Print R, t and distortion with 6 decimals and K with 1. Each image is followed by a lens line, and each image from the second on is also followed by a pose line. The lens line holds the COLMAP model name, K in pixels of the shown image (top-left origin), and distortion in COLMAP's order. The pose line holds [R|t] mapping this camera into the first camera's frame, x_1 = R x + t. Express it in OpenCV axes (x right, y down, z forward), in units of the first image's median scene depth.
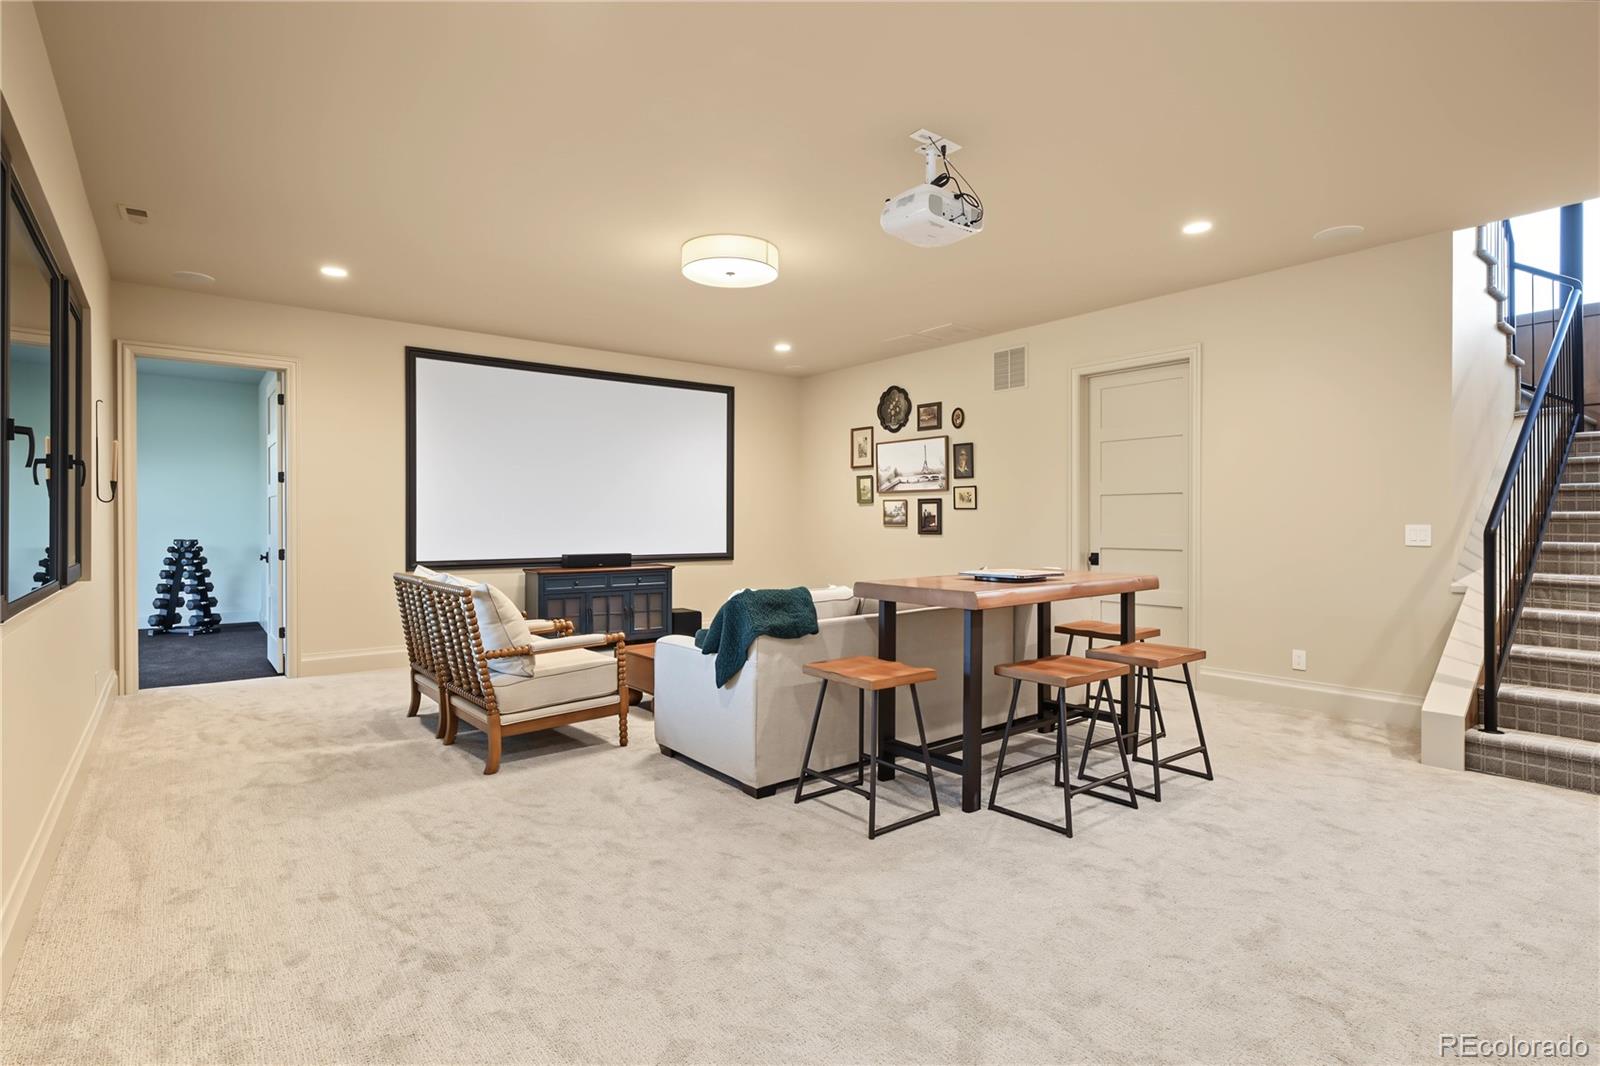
lens RADIAL K [[788.5, 0, 798.4], [0, 788.5, 526.5], [0, 0, 1]] dist [-0.000627, 0.003603]
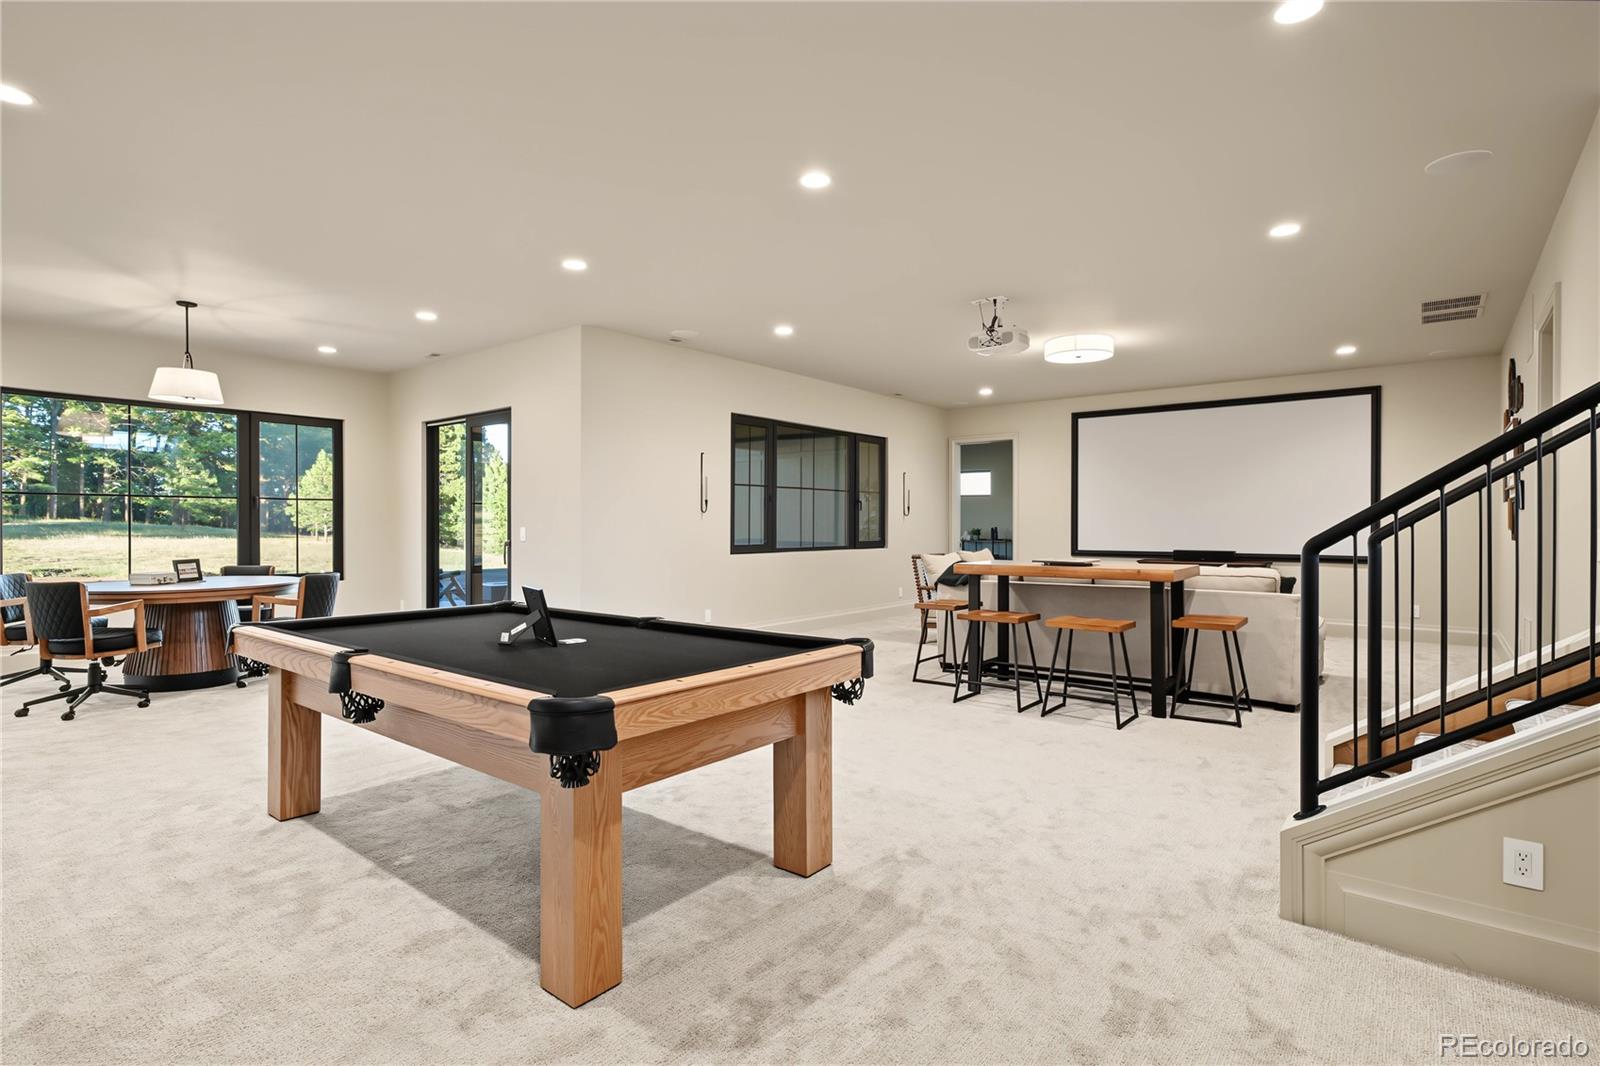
lens RADIAL K [[788.5, 0, 797.5], [0, 788.5, 527.6], [0, 0, 1]] dist [-0.000627, 0.003603]
pose [[0.224306, 0.007058, -0.974493, 0.908274], [-0.003567, 0.999973, 0.006421, -0.007852], [0.974512, 0.002035, 0.224326, 0.110874]]
